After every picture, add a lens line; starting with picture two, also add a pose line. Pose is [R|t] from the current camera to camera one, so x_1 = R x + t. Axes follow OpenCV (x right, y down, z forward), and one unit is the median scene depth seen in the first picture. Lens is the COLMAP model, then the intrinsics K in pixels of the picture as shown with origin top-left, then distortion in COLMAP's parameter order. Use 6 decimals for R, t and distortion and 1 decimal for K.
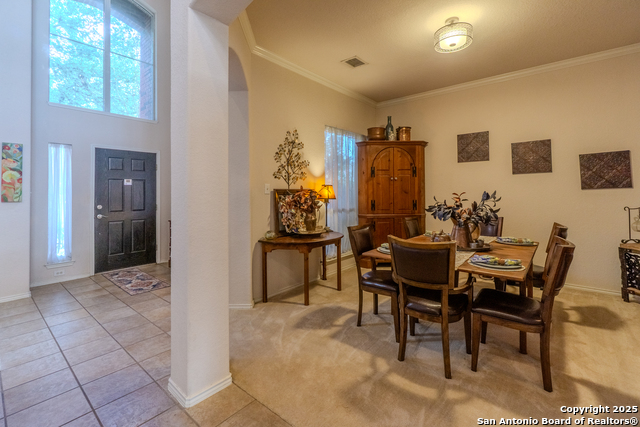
lens RADIAL K [[285.1, 0, 321.0], [0, 285.1, 189.3], [0, 0, 1]] dist [0.002180, 0.000785]
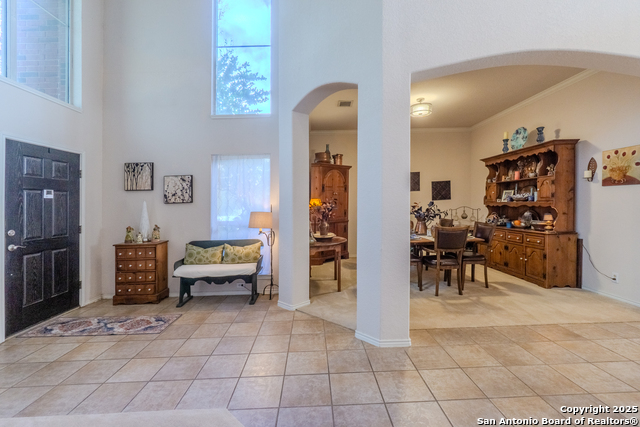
lens RADIAL K [[277.4, 0, 320.0], [0, 277.4, 213.5], [0, 0, 1]] dist [-0.002182, -0.000296]
pose [[0.756717, -0.035224, 0.652793, -0.794817], [0.014001, 0.999192, 0.037685, 0.006207], [-0.653593, -0.019377, 0.756598, 0.104338]]
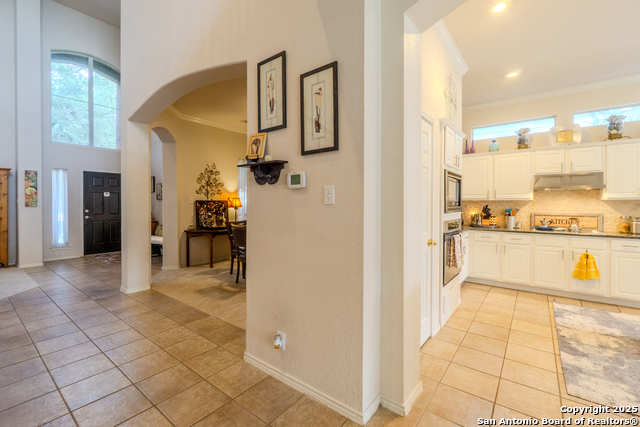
lens RADIAL K [[279.7, 0, 321.4], [0, 279.7, 207.3], [0, 0, 1]] dist [0.000597, 0.000220]
pose [[0.999167, 0.008976, 0.039818, 0.465026], [-0.010058, 0.999583, 0.027072, -0.011342], [-0.039559, -0.027450, 0.998840, -0.604516]]
